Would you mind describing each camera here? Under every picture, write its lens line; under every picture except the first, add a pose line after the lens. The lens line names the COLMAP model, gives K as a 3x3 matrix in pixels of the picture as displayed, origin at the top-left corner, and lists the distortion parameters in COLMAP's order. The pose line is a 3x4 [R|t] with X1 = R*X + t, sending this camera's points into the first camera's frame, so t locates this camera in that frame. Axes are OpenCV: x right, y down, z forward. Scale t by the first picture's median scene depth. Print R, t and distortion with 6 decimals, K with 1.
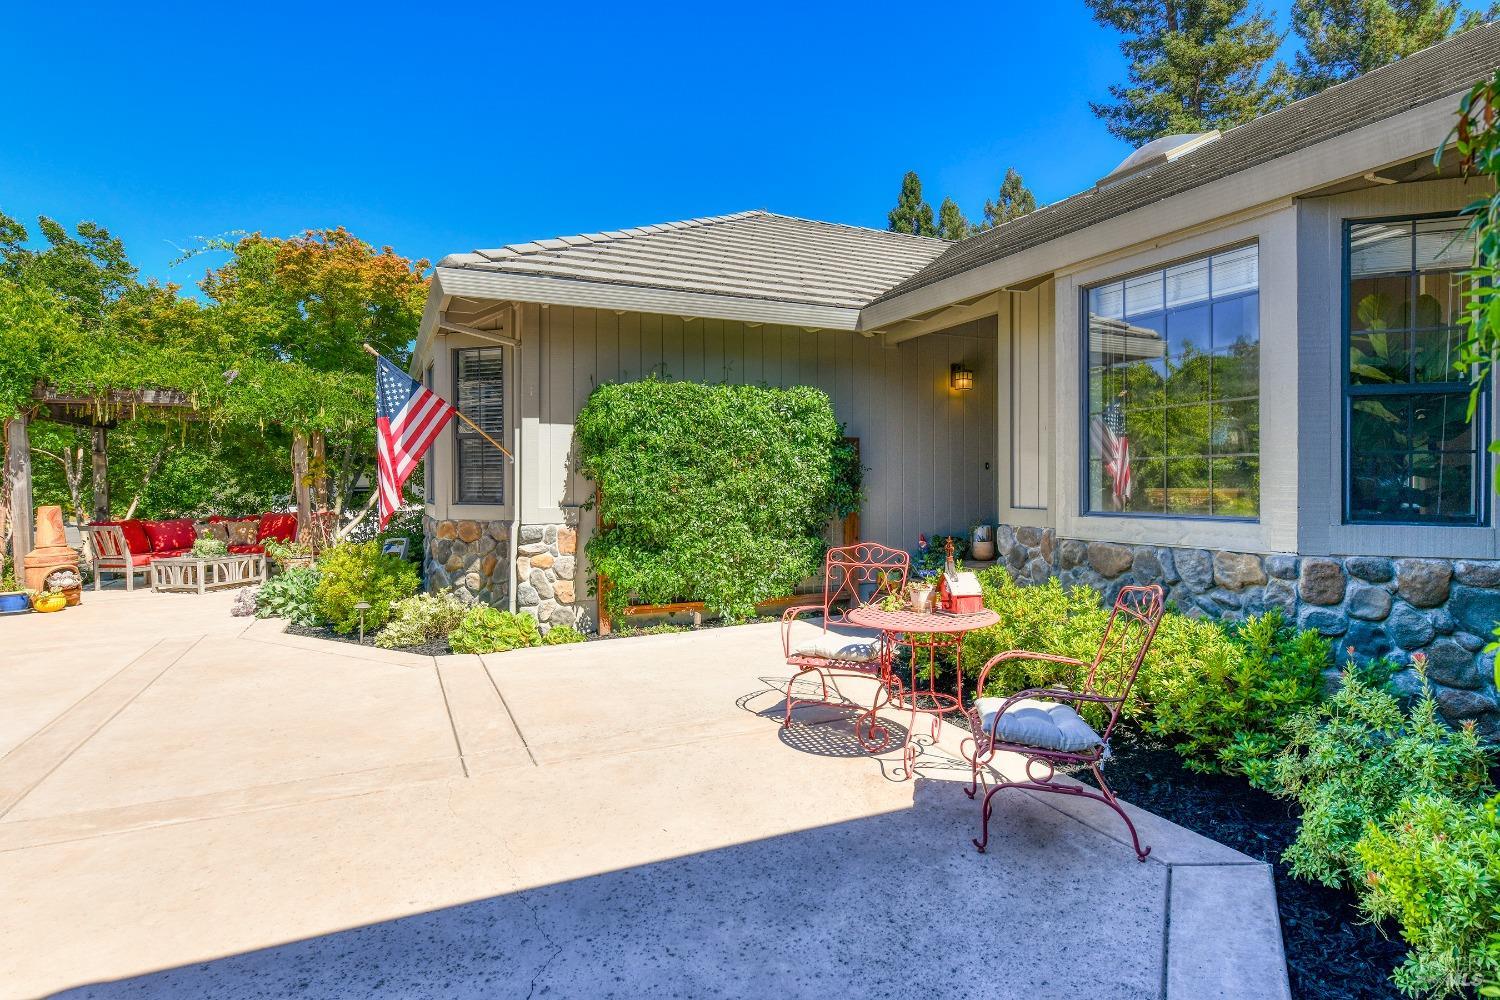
lens RADIAL K [[808.9, 0, 754.2], [0, 808.9, 495.5], [0, 0, 1]] dist [-0.001594, -0.006810]
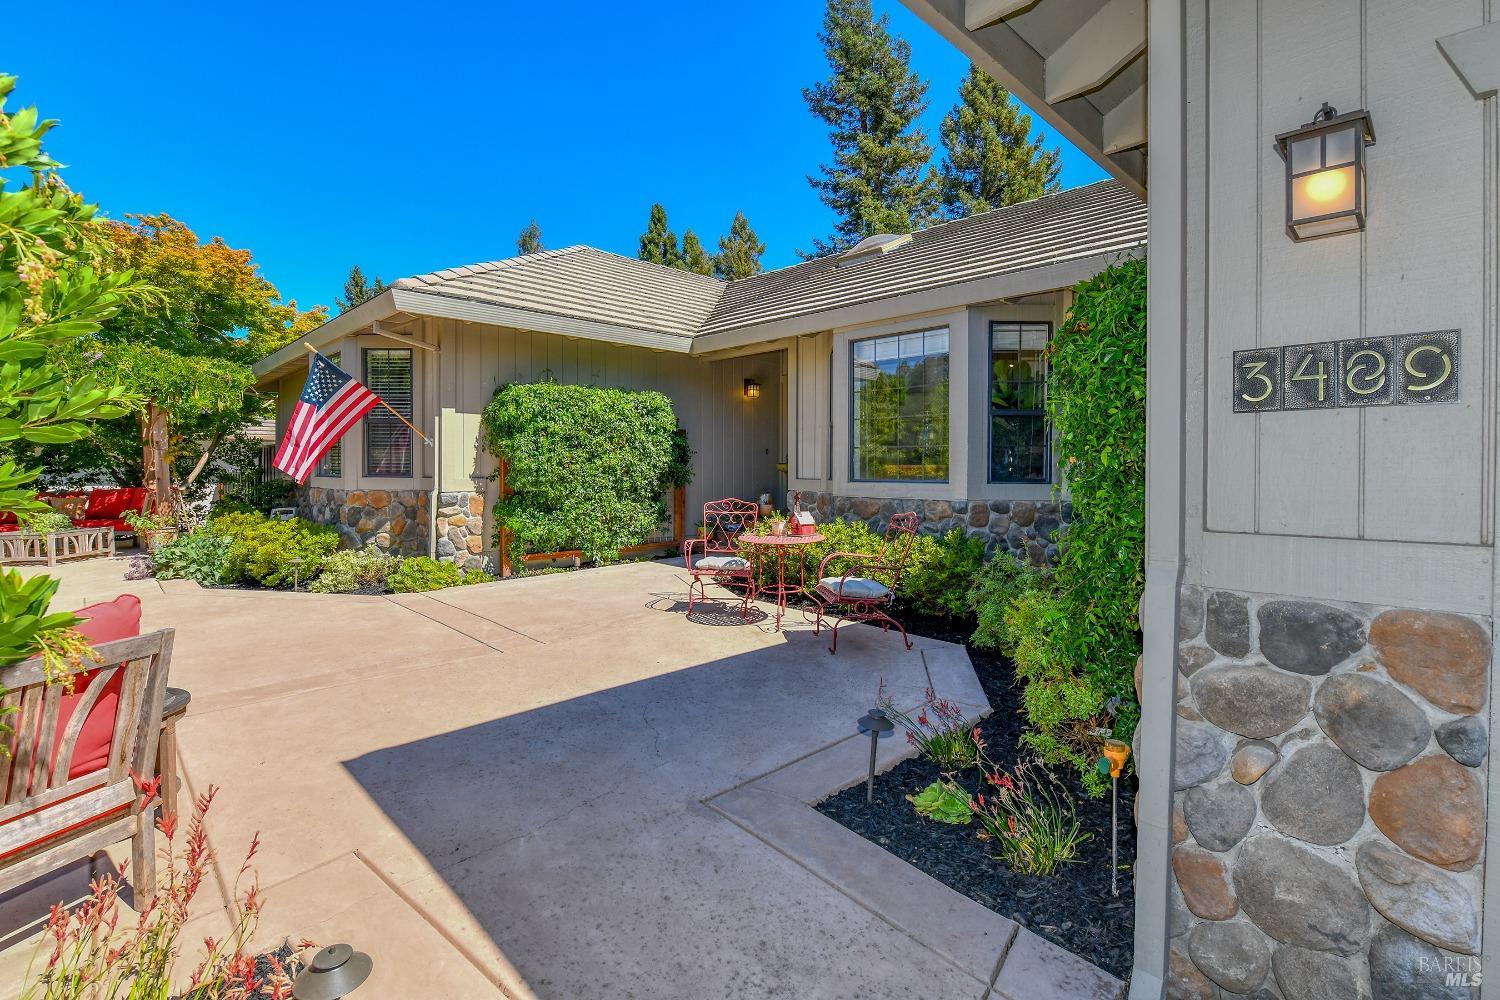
lens RADIAL K [[739.7, 0, 748.0], [0, 739.7, 494.1], [0, 0, 1]] dist [-0.012003, 0.000275]
pose [[0.938801, -0.005654, 0.344413, -0.229515], [-0.000379, 0.999848, 0.017449, 0.018212], [-0.344459, -0.016511, 0.938656, -0.250190]]
